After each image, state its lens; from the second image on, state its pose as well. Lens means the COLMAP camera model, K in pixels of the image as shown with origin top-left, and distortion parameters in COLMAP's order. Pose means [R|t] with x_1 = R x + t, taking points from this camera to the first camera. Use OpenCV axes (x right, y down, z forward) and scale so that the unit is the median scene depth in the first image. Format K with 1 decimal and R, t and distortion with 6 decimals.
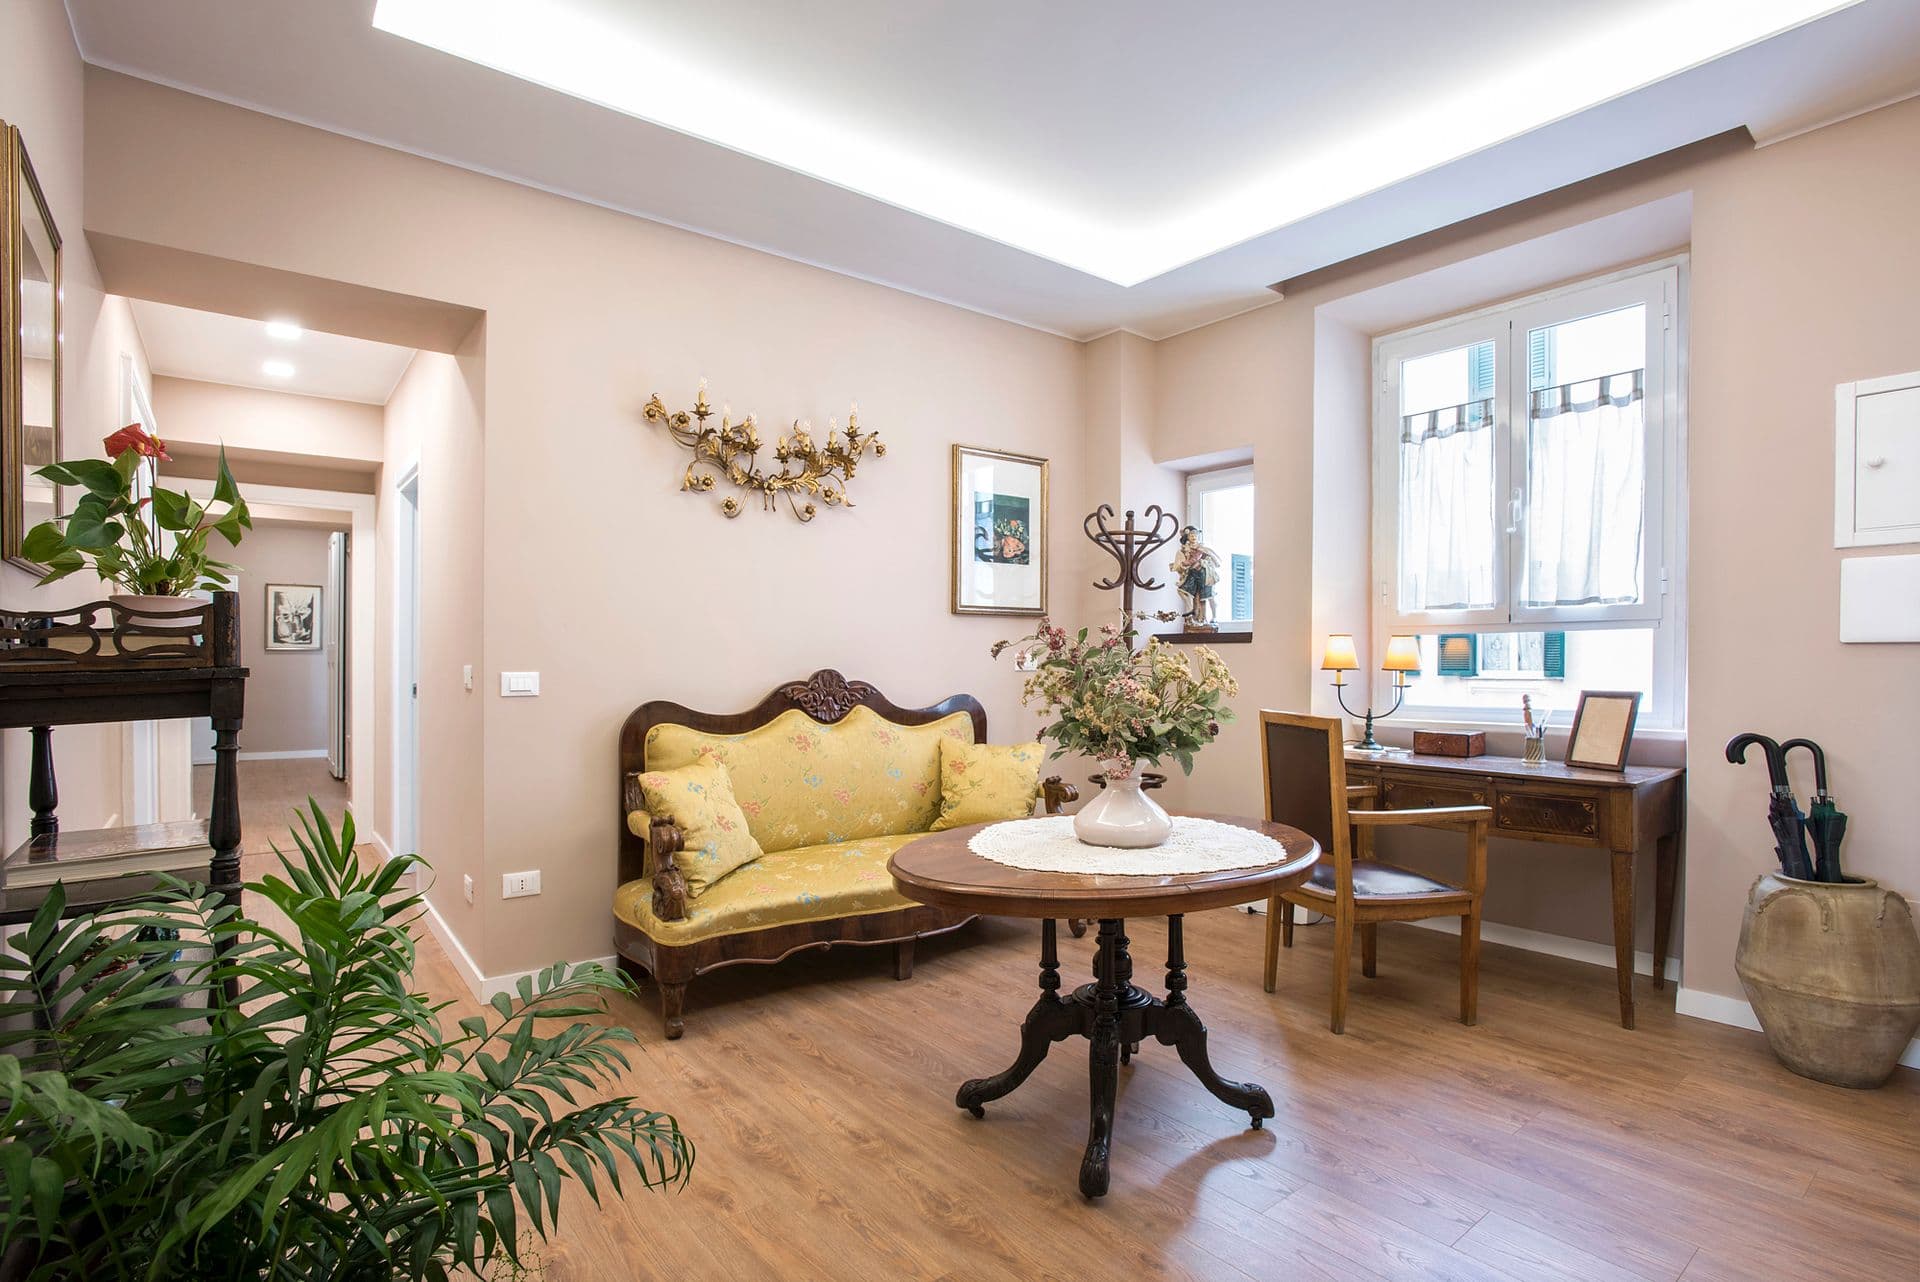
lens RADIAL K [[949.2, 0, 960.4], [0, 949.2, 655.4], [0, 0, 1]] dist [-0.024716, 0.000036]
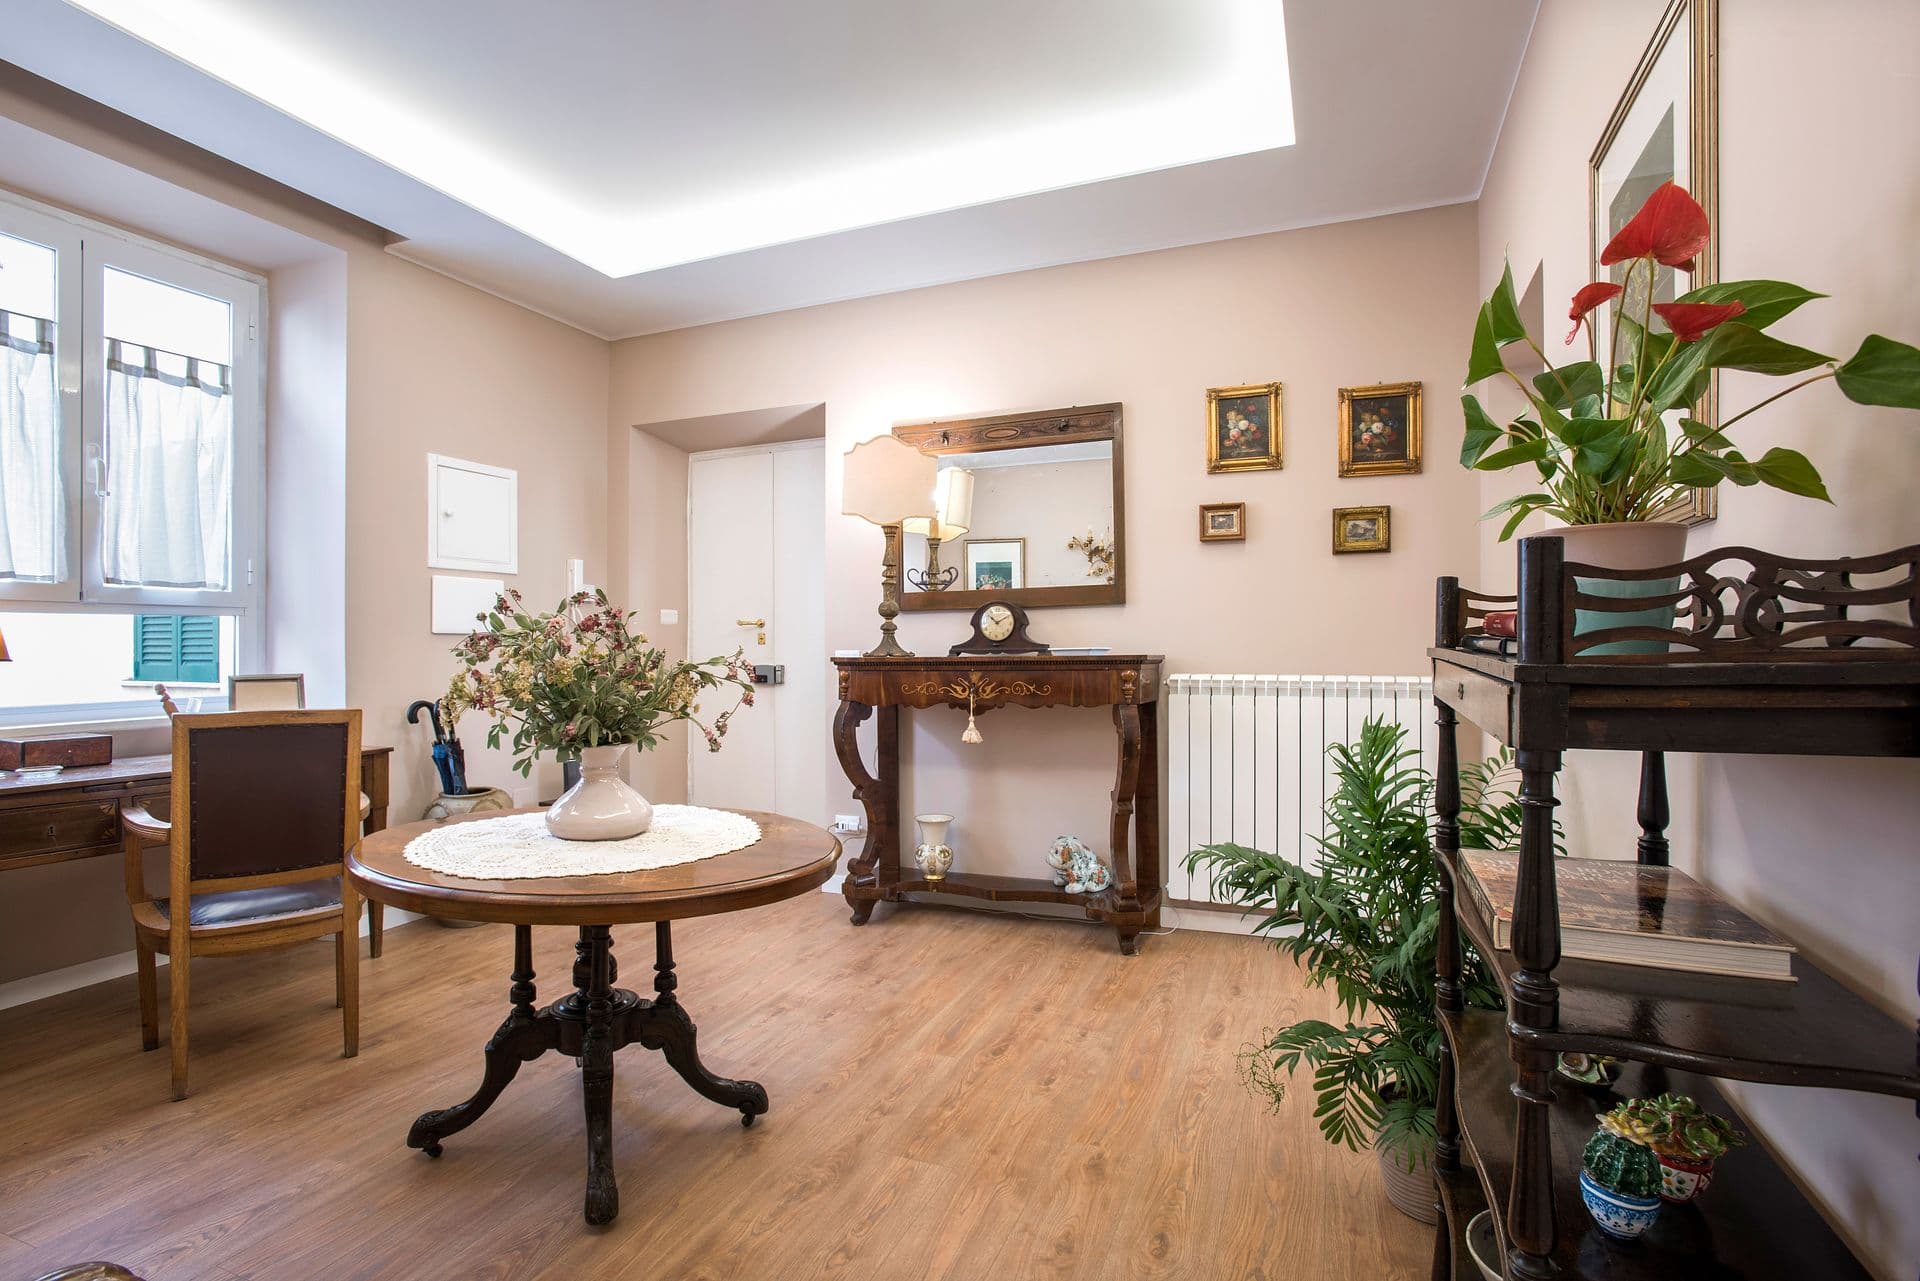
lens RADIAL K [[949.2, 0, 961.5], [0, 949.2, 639.8], [0, 0, 1]] dist [-0.024716, 0.000036]
pose [[-0.501298, -0.008077, 0.865237, -0.594652], [-0.012963, 0.999914, 0.001824, -0.013359], [-0.865178, -0.010302, -0.501360, 0.826119]]
